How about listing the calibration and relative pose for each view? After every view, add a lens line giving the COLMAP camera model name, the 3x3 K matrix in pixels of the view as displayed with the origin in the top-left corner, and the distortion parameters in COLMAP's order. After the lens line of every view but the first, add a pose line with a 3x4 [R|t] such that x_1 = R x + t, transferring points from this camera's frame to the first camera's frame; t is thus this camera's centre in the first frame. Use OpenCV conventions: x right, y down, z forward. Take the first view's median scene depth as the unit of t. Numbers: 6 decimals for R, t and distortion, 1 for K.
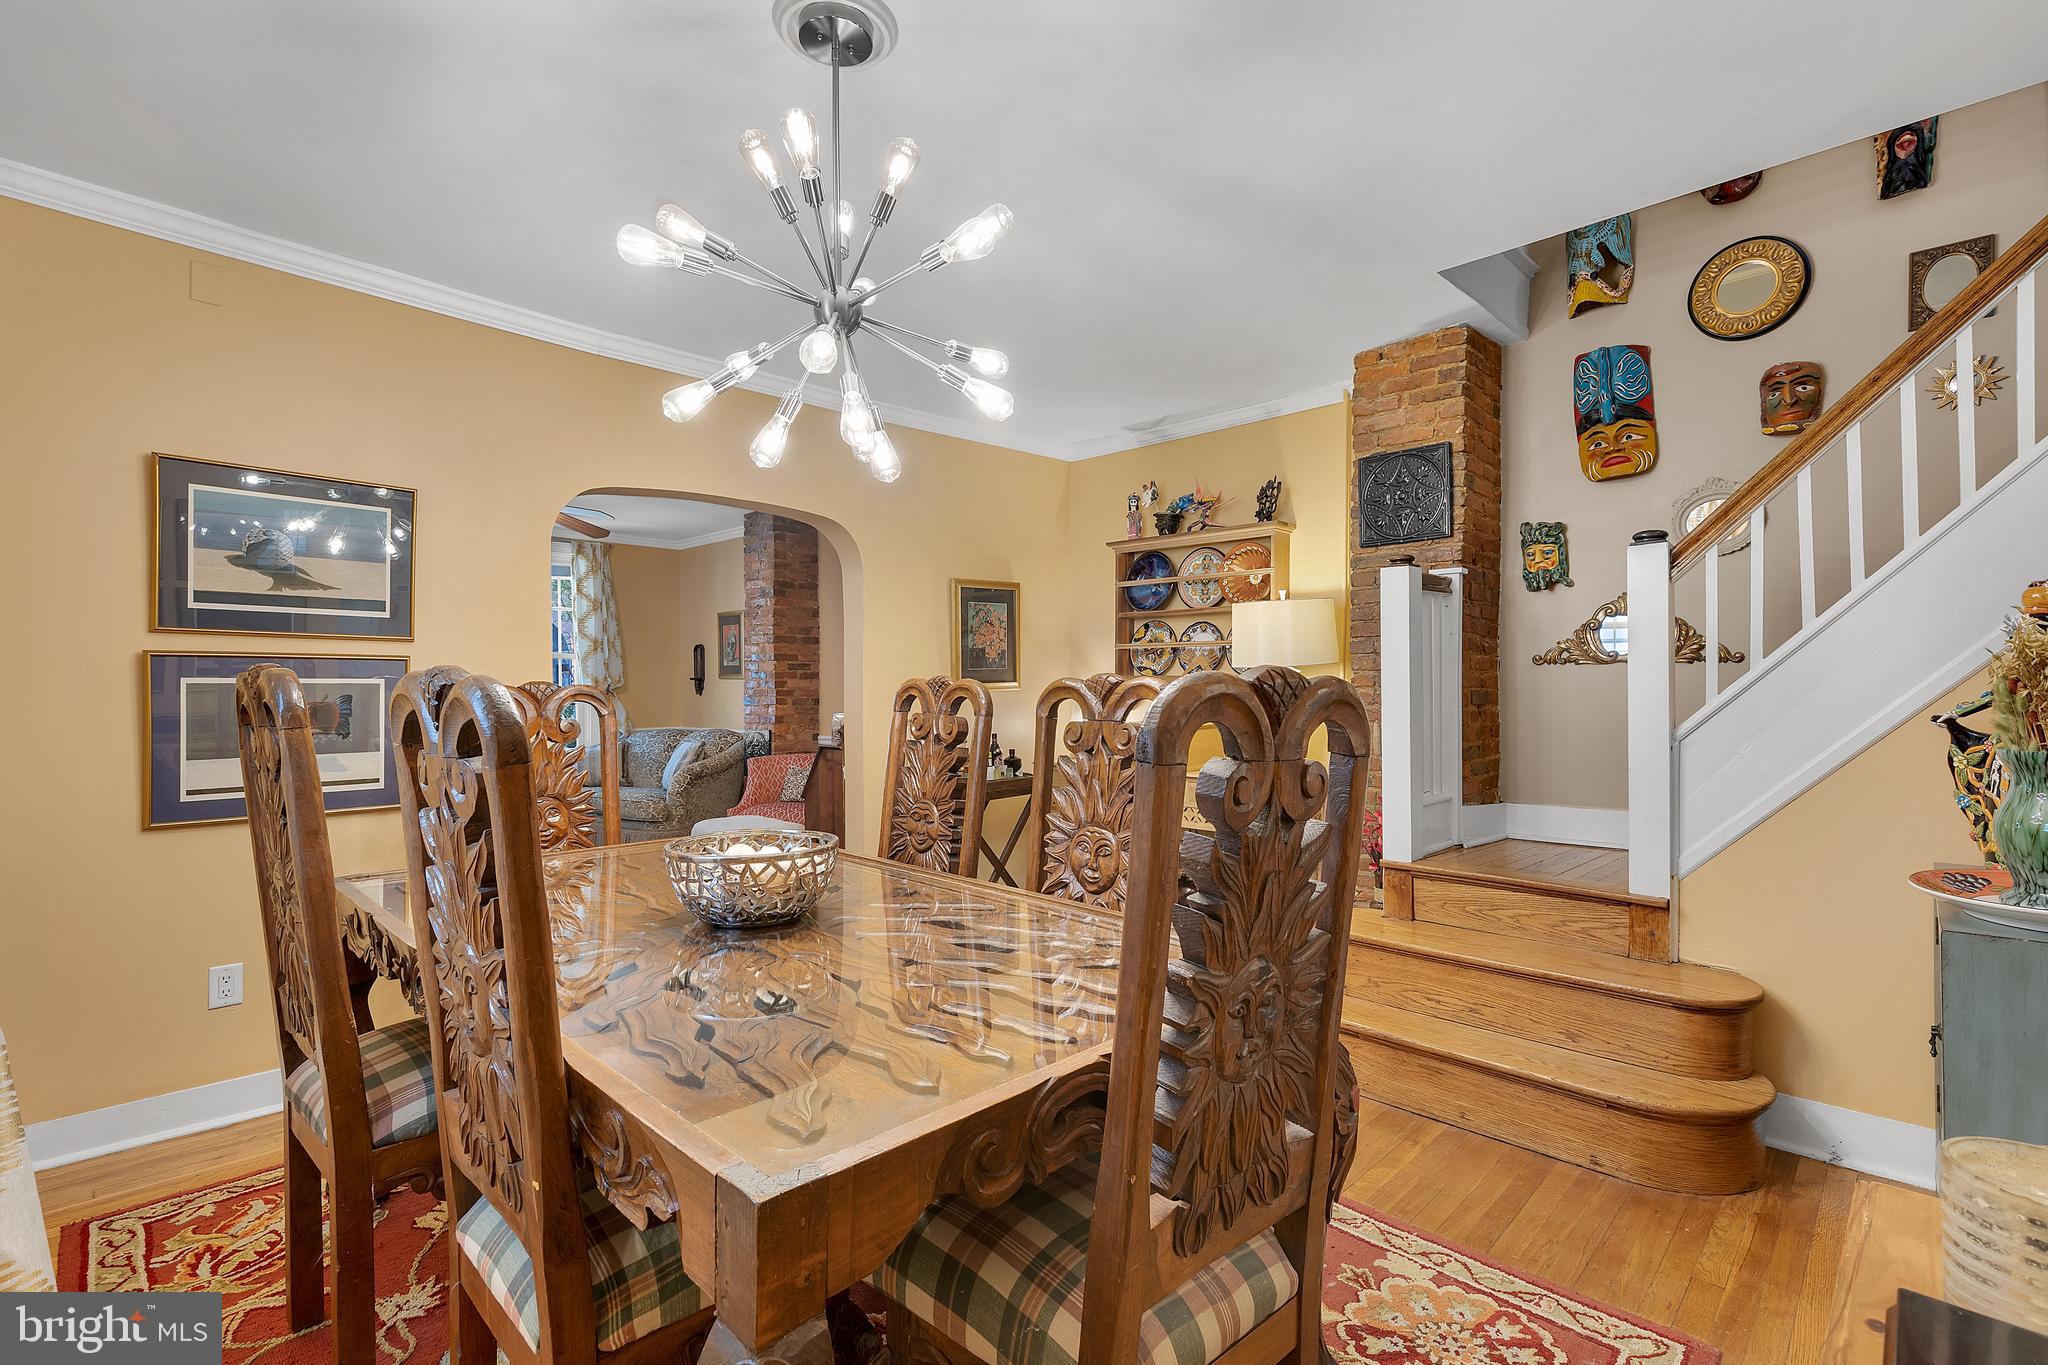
lens RADIAL K [[939.0, 0, 1059.3], [0, 939.0, 688.4], [0, 0, 1]] dist [0.008106, -0.000876]
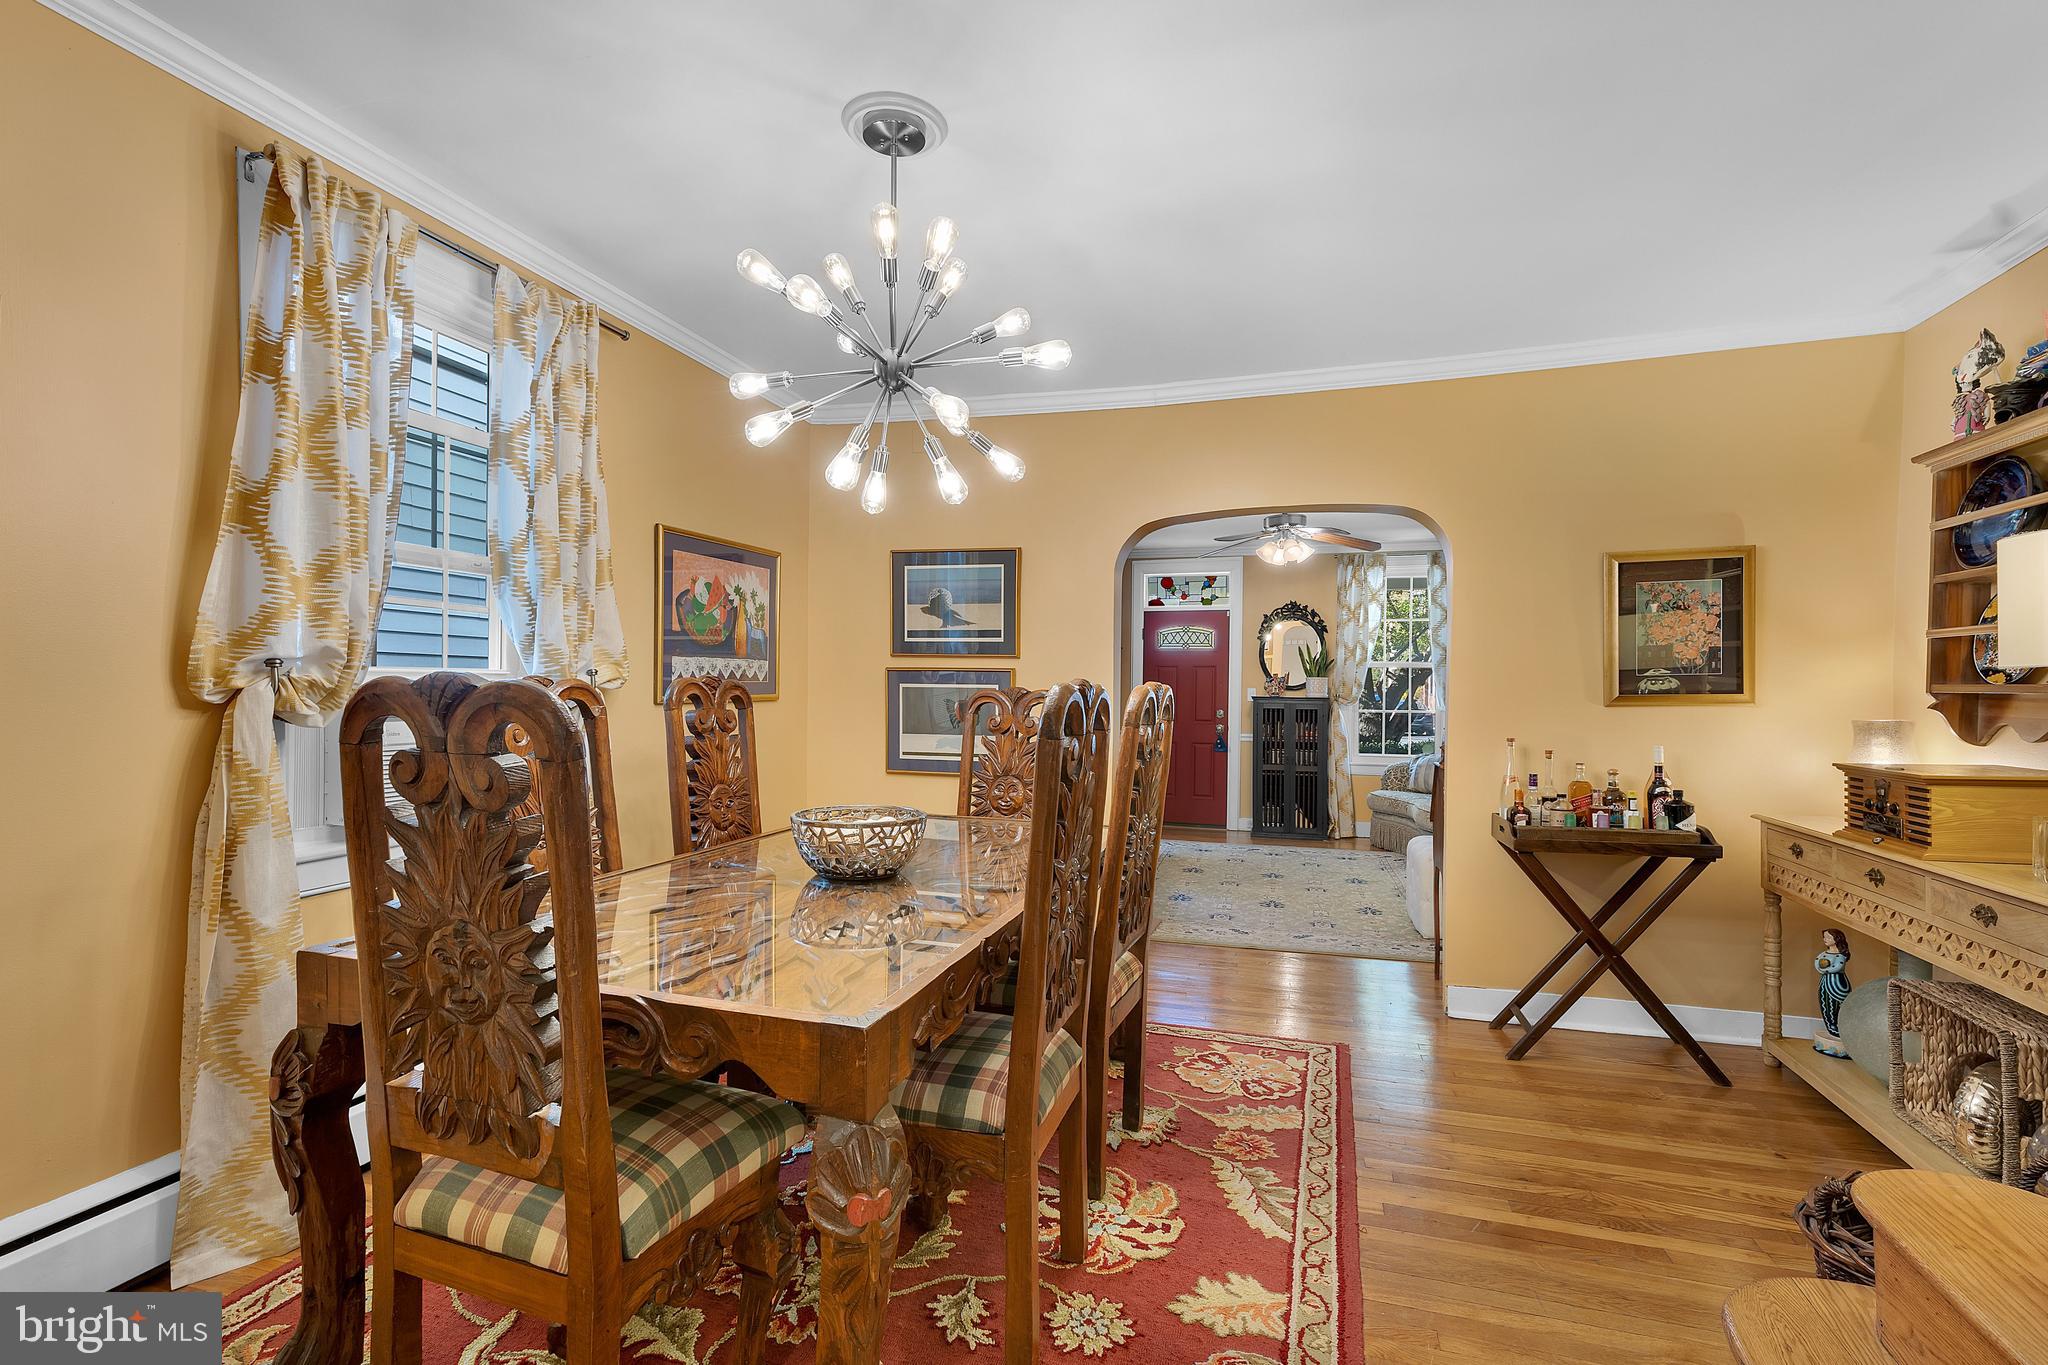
lens RADIAL K [[939.0, 0, 1032.5], [0, 939.0, 693.7], [0, 0, 1]] dist [0.008106, -0.000876]
pose [[0.436641, 0.011286, -0.899565, 0.356917], [-0.015171, 0.999871, 0.005181, -0.002797], [0.899508, 0.011385, 0.436756, 0.259706]]
